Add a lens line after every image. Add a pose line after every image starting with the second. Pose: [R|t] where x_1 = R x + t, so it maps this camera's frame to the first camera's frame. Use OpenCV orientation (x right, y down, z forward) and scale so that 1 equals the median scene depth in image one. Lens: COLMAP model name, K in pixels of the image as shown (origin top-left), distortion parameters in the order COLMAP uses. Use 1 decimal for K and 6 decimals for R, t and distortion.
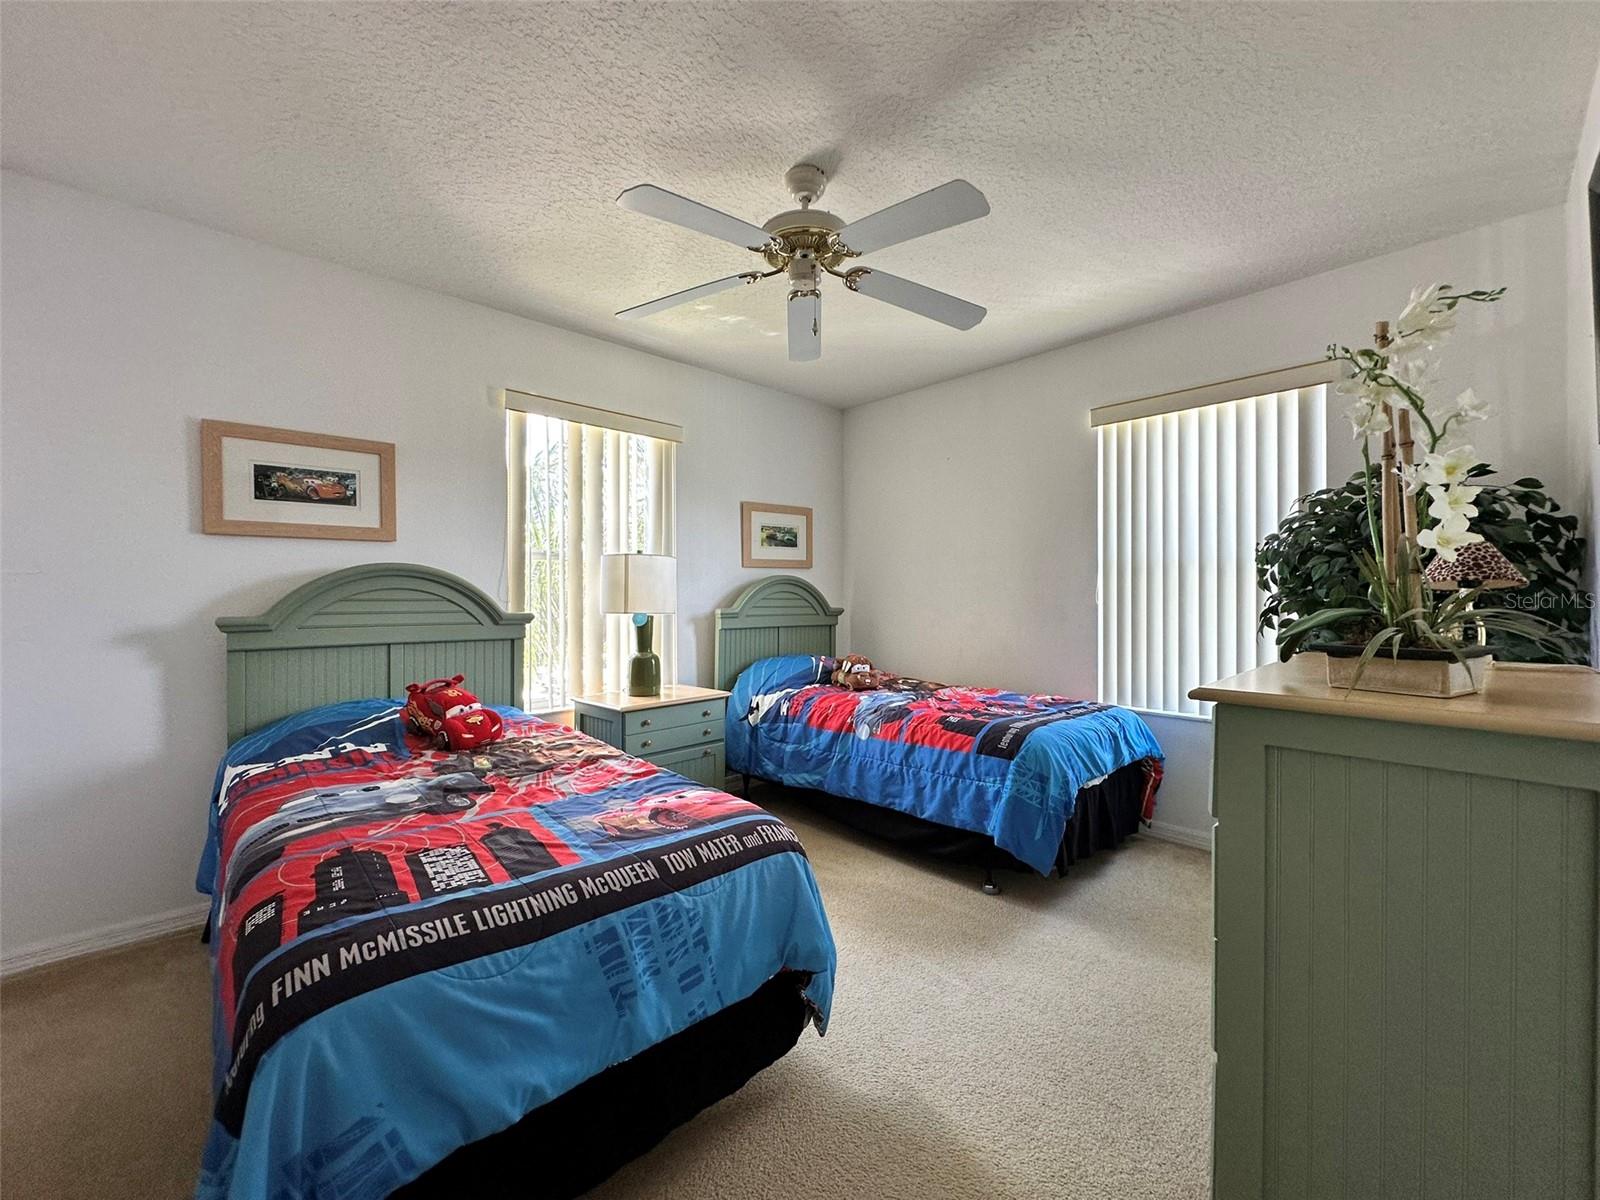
lens RADIAL K [[637.6, 0, 797.3], [0, 637.6, 597.9], [0, 0, 1]] dist [-0.002850, 0.000220]
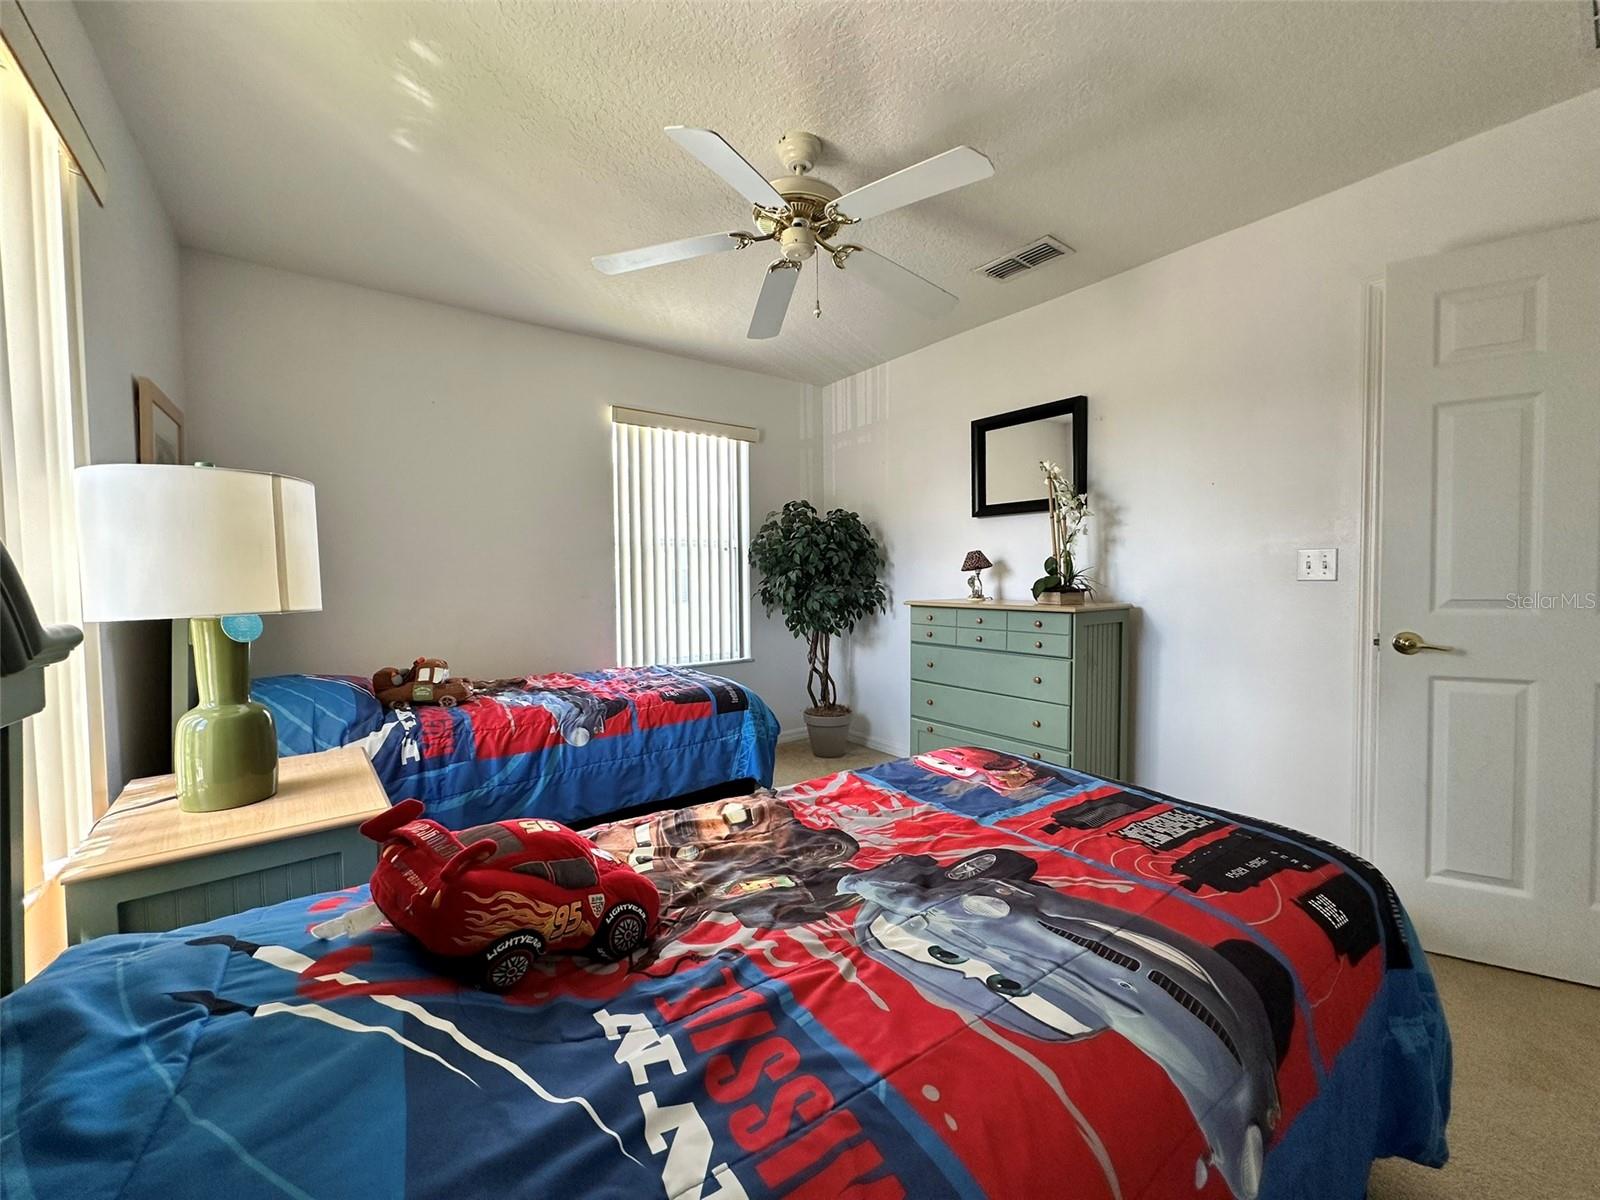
lens RADIAL K [[637.6, 0, 795.7], [0, 637.6, 600.6], [0, 0, 1]] dist [-0.002850, 0.000220]
pose [[0.115624, -0.038448, 0.992549, -1.236602], [0.009179, 0.999249, 0.037638, 0.003959], [-0.993251, 0.004758, 0.115890, 1.117725]]
